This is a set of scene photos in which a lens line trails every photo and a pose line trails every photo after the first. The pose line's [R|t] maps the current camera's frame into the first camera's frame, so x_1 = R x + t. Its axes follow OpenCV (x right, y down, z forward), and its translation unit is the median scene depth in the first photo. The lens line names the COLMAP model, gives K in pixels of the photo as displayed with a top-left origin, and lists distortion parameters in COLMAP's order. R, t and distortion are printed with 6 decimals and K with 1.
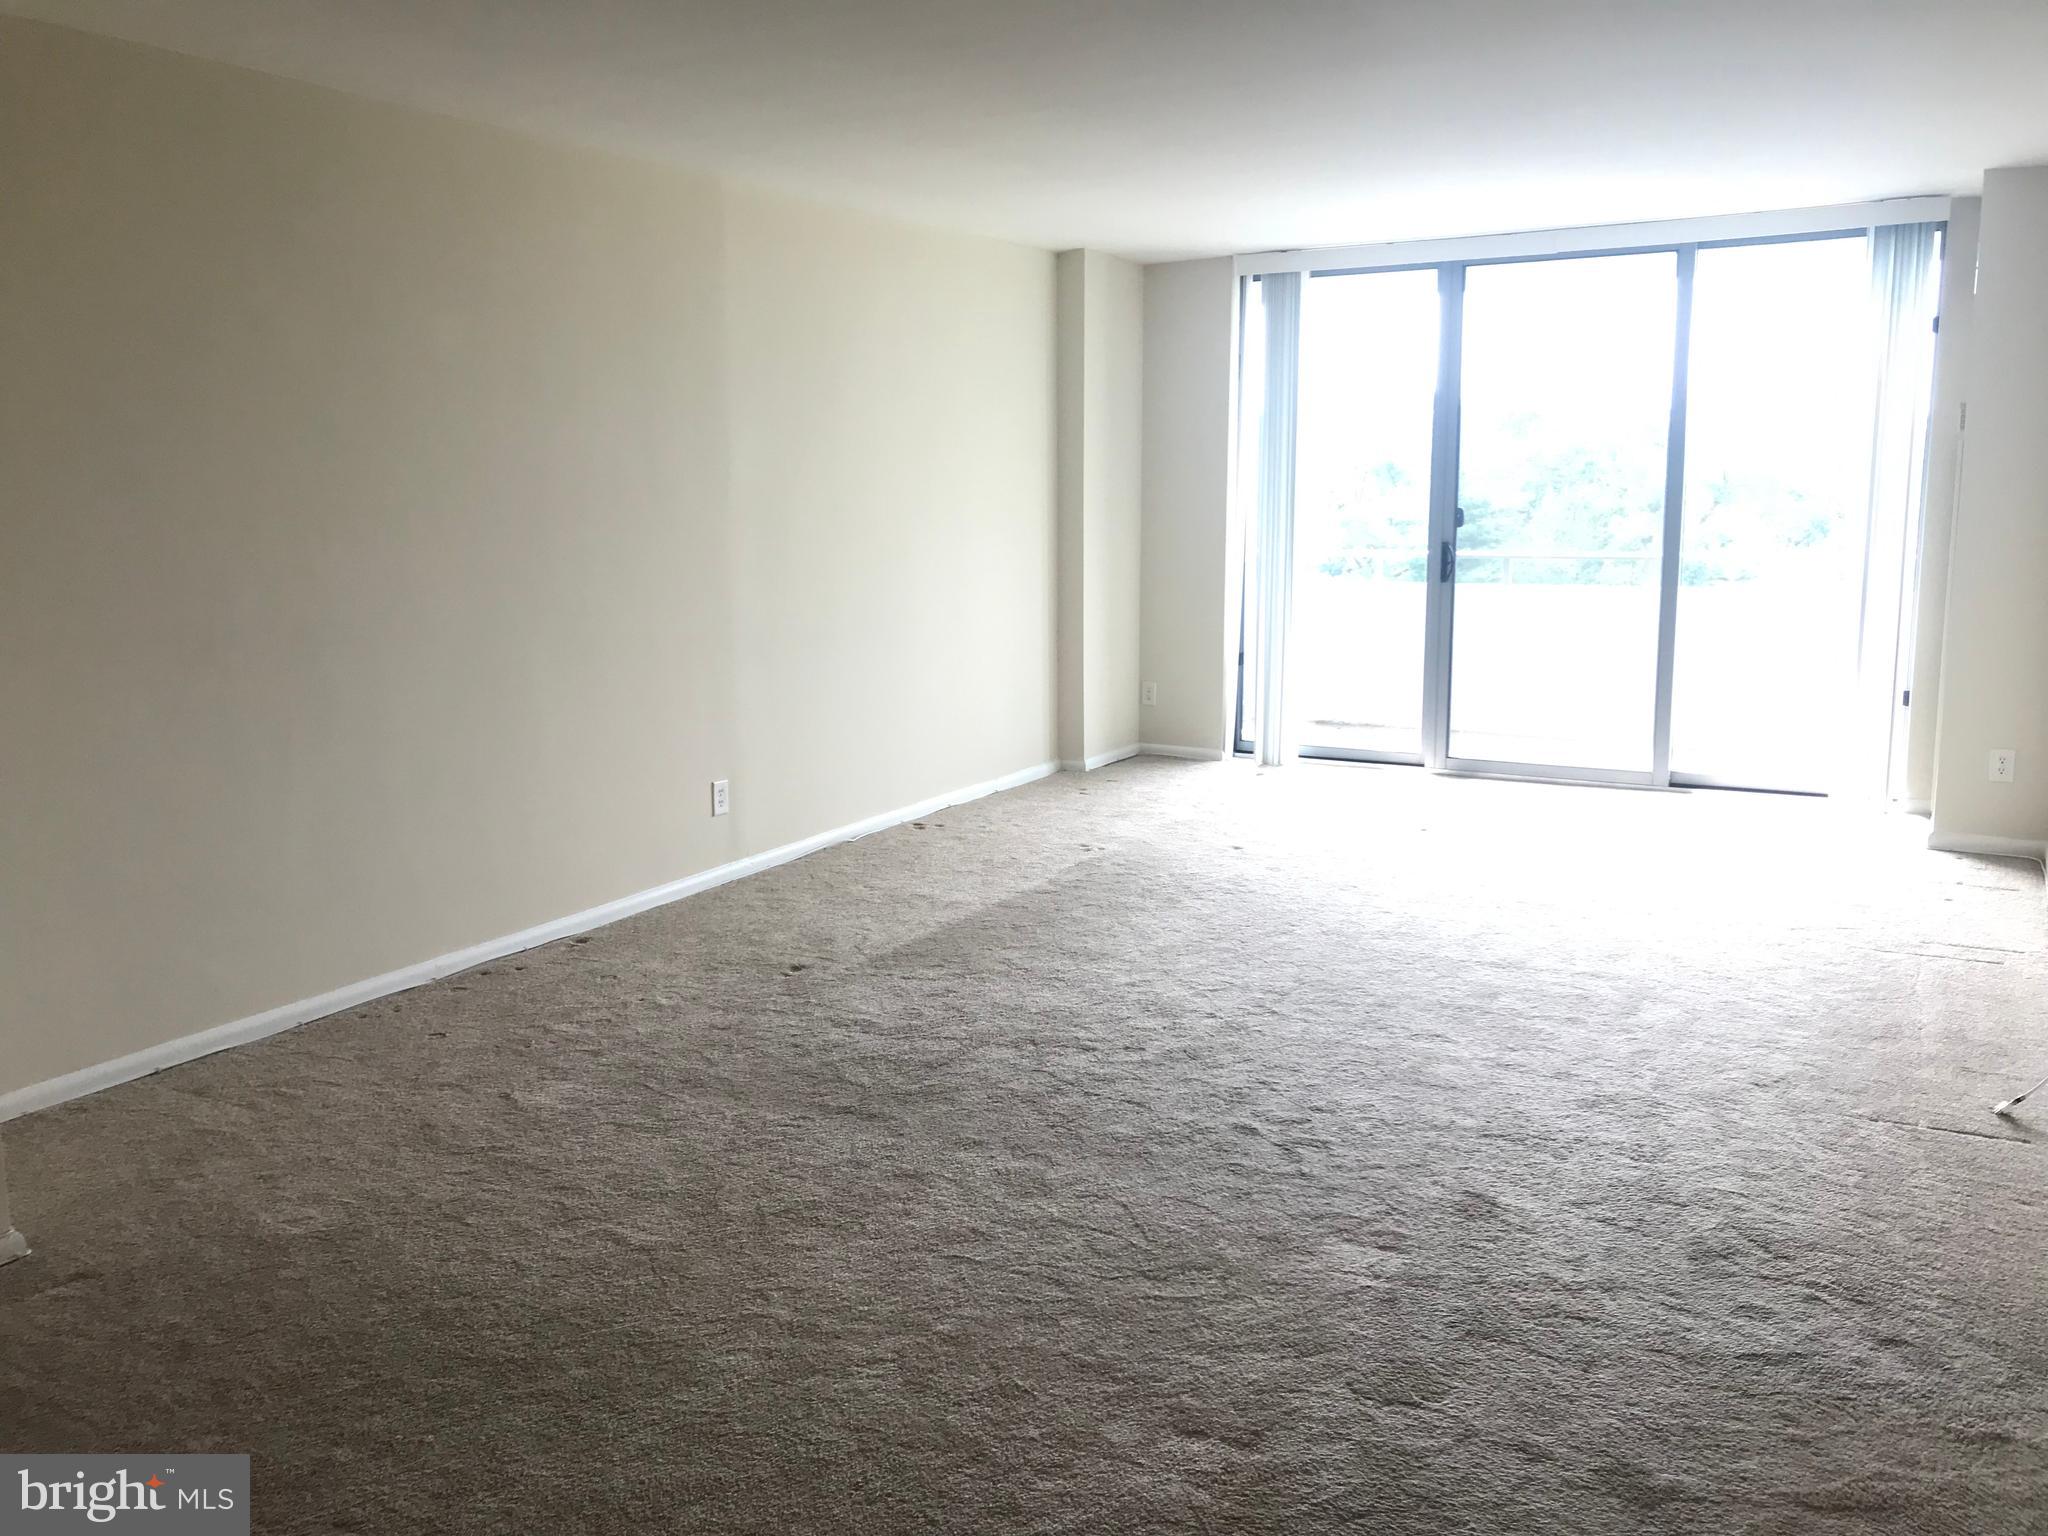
lens RADIAL K [[1676.1, 0, 1019.7], [0, 1676.1, 754.6], [0, 0, 1]] dist [0.039367, -0.041253]
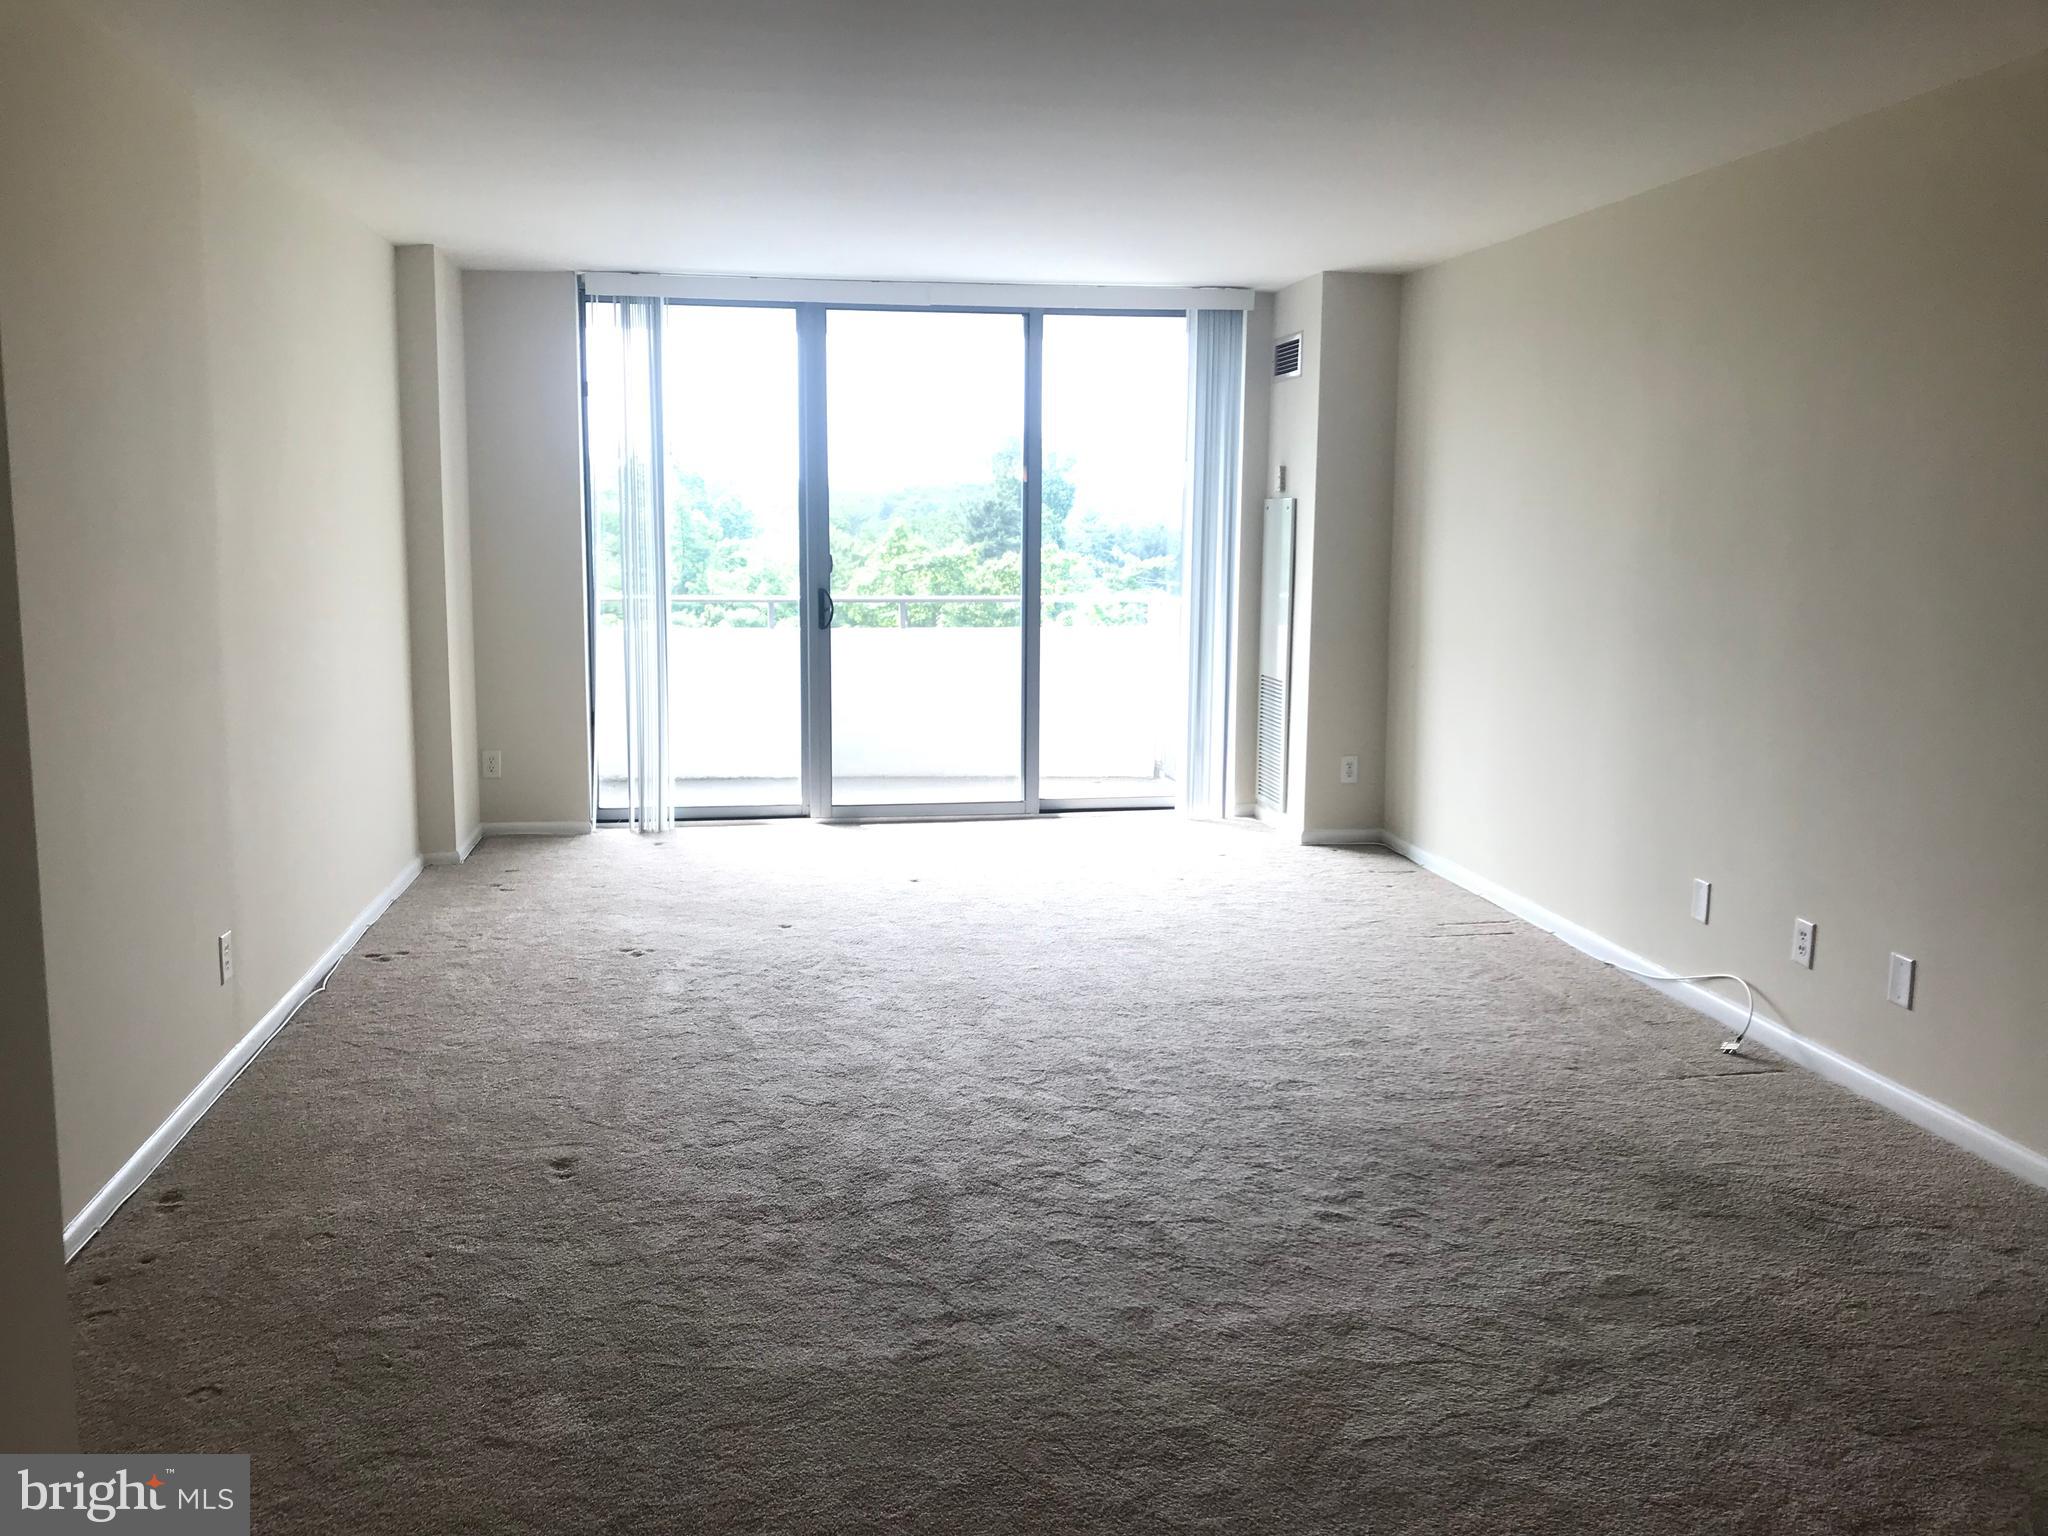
lens RADIAL K [[1676.1, 0, 1019.7], [0, 1676.1, 754.6], [0, 0, 1]] dist [0.039367, -0.041253]
pose [[0.782560, -0.075747, 0.617950, -0.301943], [0.088335, 0.996038, 0.010226, -0.032893], [-0.616276, 0.046584, 0.786151, 0.185220]]
